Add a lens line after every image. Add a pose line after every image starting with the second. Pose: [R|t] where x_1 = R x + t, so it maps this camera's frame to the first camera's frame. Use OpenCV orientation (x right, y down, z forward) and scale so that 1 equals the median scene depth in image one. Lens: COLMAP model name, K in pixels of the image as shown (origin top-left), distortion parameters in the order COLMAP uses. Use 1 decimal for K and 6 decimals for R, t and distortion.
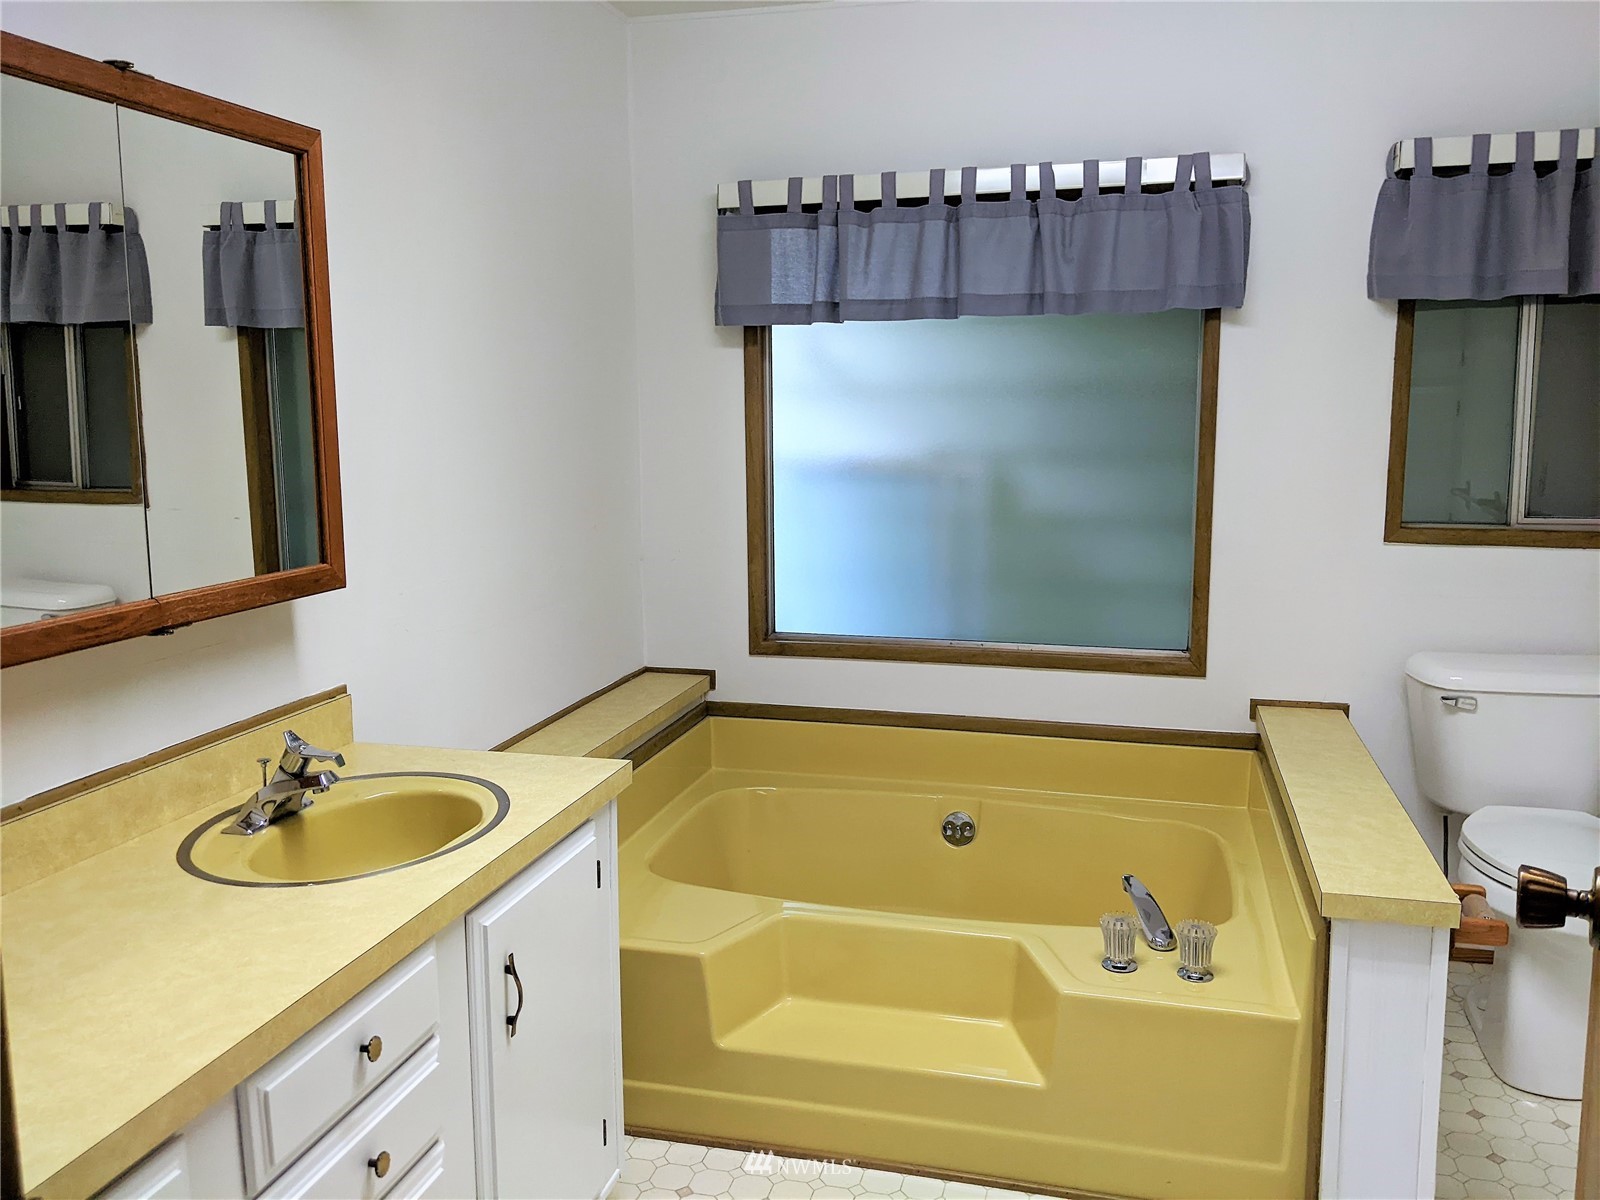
lens RADIAL K [[1273.1, 0, 800.0], [0, 1273.1, 600.0], [0, 0, 1]] dist [0.082214, -0.129068]
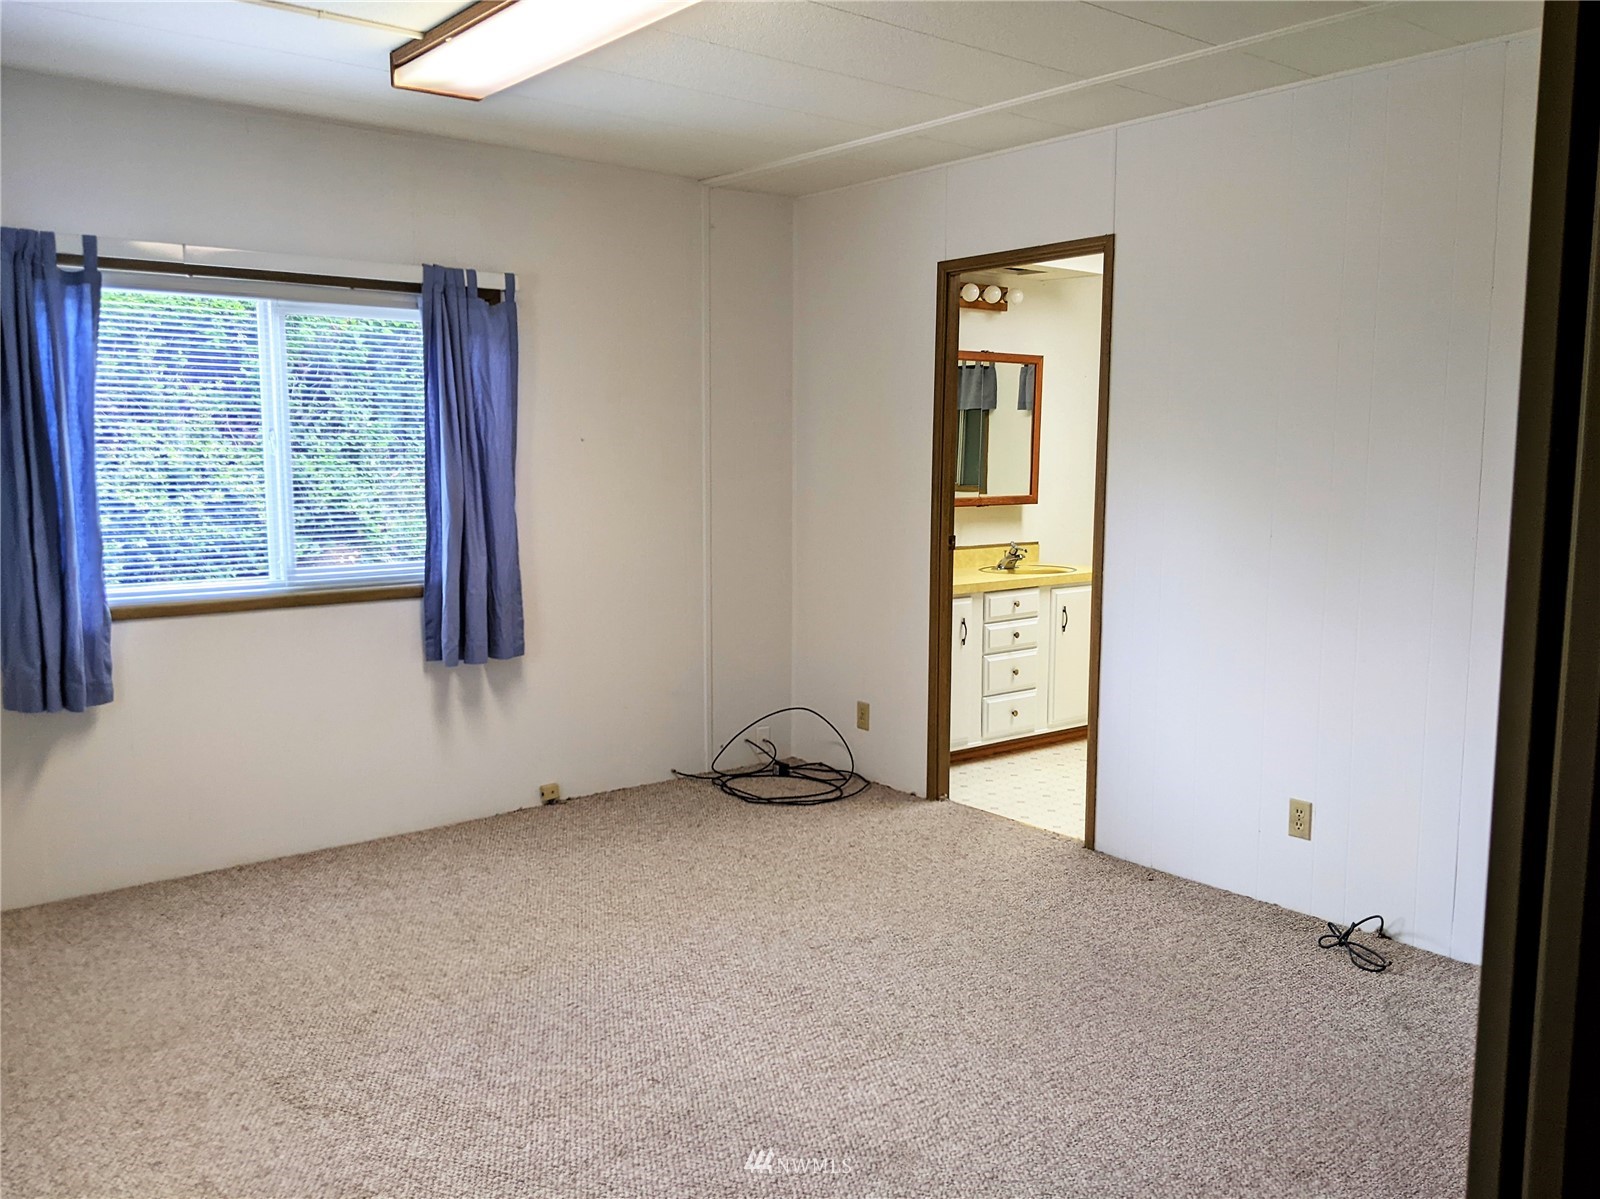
lens RADIAL K [[1273.1, 0, 800.0], [0, 1273.1, 599.5], [0, 0, 1]] dist [0.082214, -0.129068]
pose [[0.816013, 0.088265, -0.571255, 0.531286], [-0.112082, 0.993677, -0.006570, 0.169898], [0.567063, 0.069389, 0.820746, -1.017641]]
